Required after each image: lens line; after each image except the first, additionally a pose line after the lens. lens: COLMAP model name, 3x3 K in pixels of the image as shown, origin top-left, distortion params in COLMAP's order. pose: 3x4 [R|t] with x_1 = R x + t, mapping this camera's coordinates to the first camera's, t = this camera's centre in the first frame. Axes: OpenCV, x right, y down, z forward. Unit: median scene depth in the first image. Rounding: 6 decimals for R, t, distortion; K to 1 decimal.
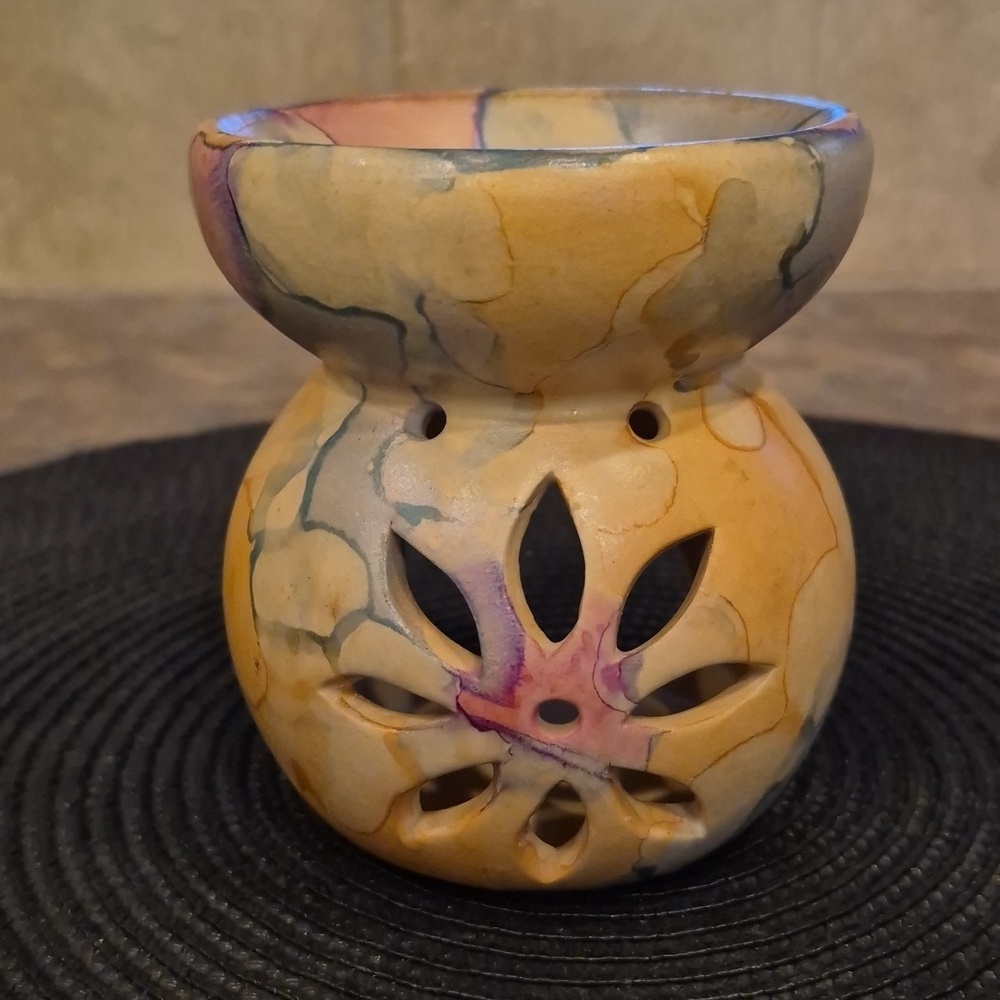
lens RADIAL K [[1567.5, 0, 506.5], [0, 1567.5, 519.1], [0, 0, 1]] dist [0.083697, 0.000000]
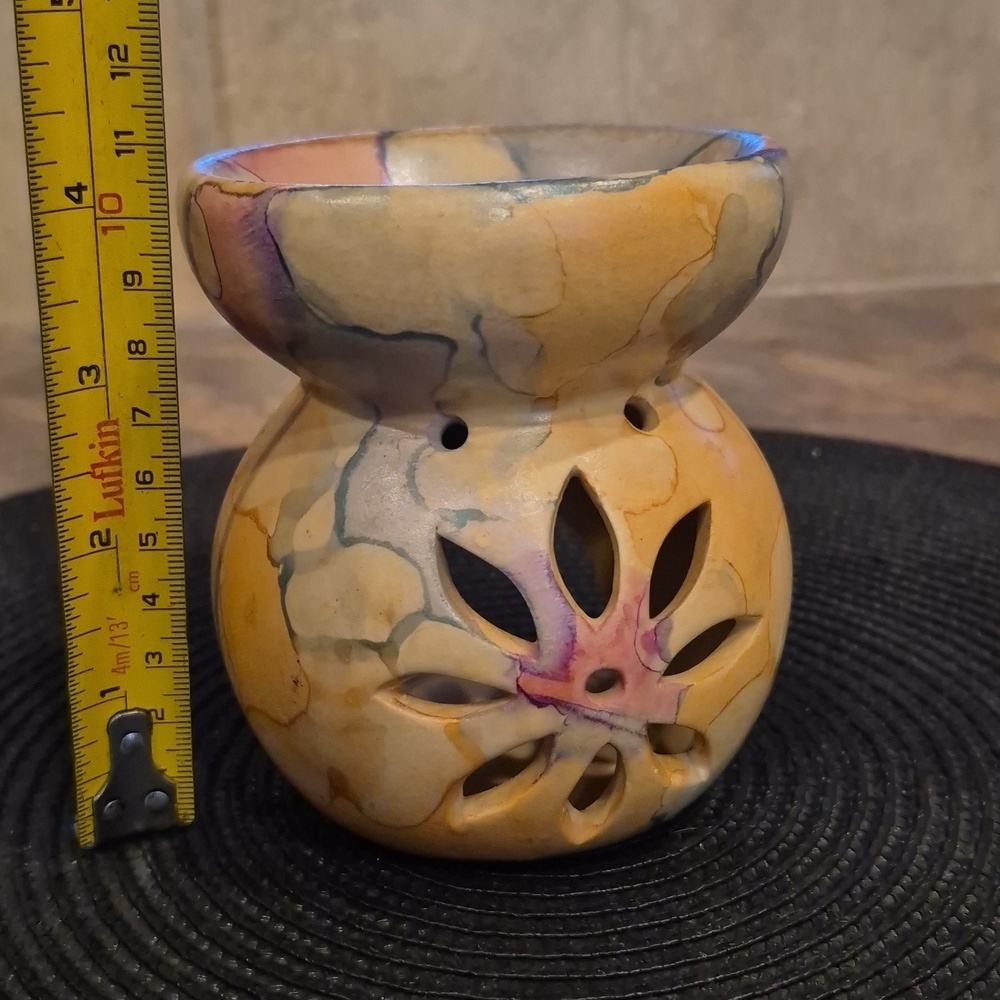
lens RADIAL K [[1567.5, 0, 499.8], [0, 1567.5, 503.3], [0, 0, 1]] dist [0.083697, 0.000000]
pose [[0.958560, -0.109860, 0.262858, -0.314570], [0.118436, 0.992817, -0.016958, 0.008633], [-0.259107, 0.047387, 0.964686, -0.056858]]
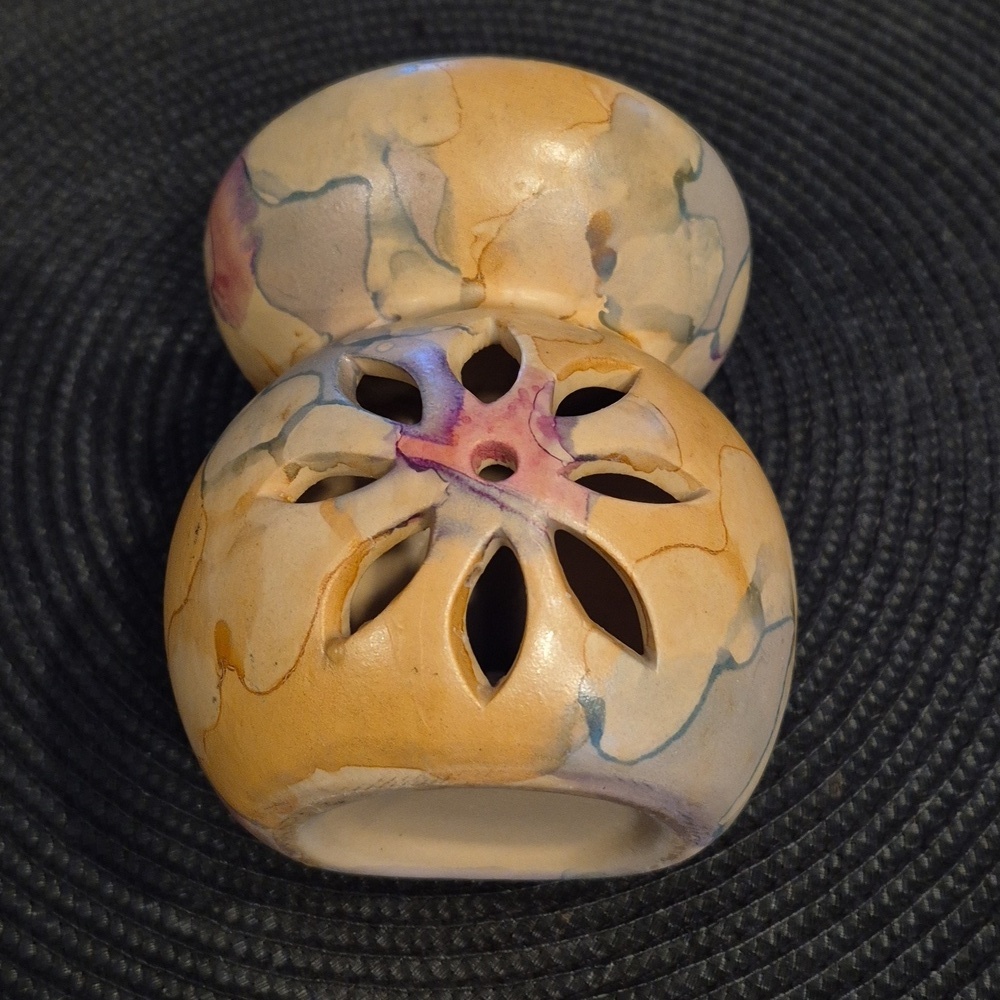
lens RADIAL K [[1567.5, 0, 509.6], [0, 1567.5, 498.3], [0, 0, 1]] dist [0.083697, 0.000000]
pose [[0.999810, 0.015997, 0.011121, 0.030950], [-0.002123, 0.656864, -0.754006, 0.901410], [-0.019366, 0.753840, 0.656773, 0.350882]]
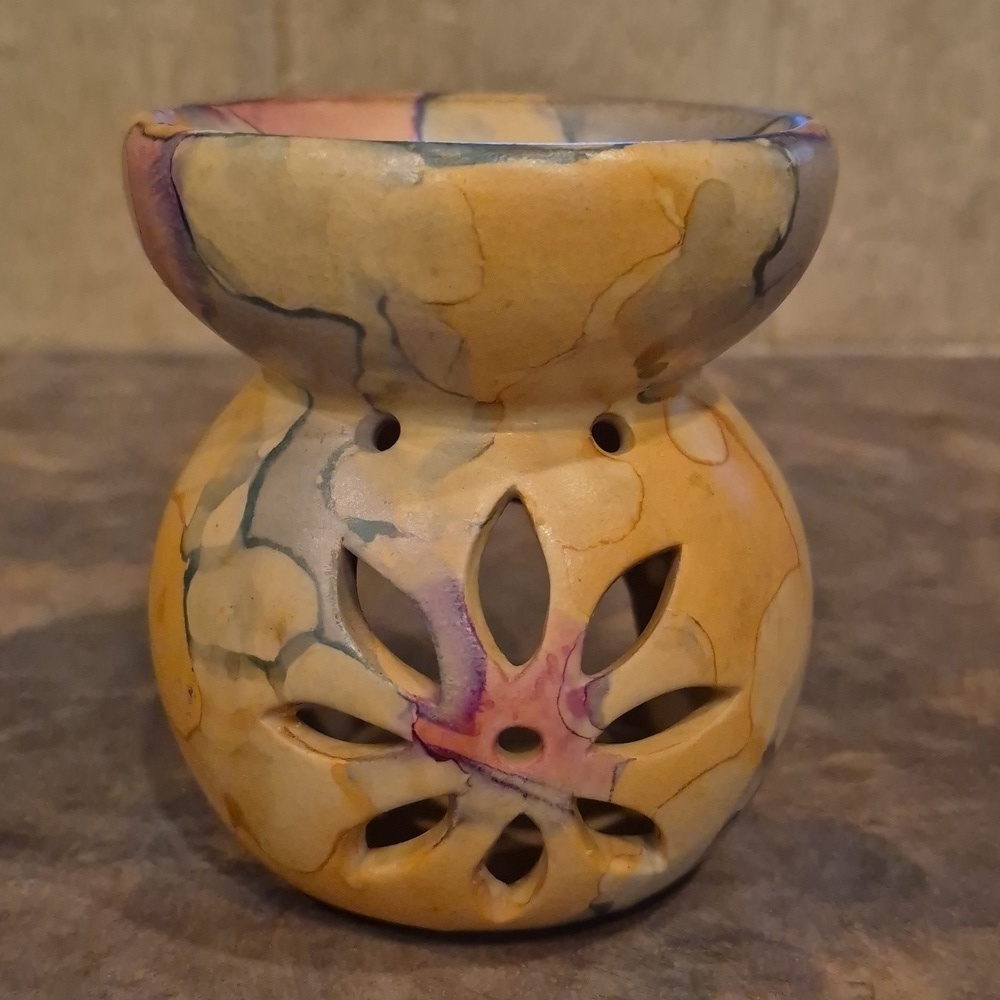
lens RADIAL K [[1567.5, 0, 501.7], [0, 1567.5, 496.5], [0, 0, 1]] dist [0.083697, 0.000000]
pose [[0.996879, 0.003078, 0.078882, -0.052682], [-0.000563, 0.999491, -0.031893, 0.006802], [-0.078941, 0.031749, 0.996374, 0.055106]]
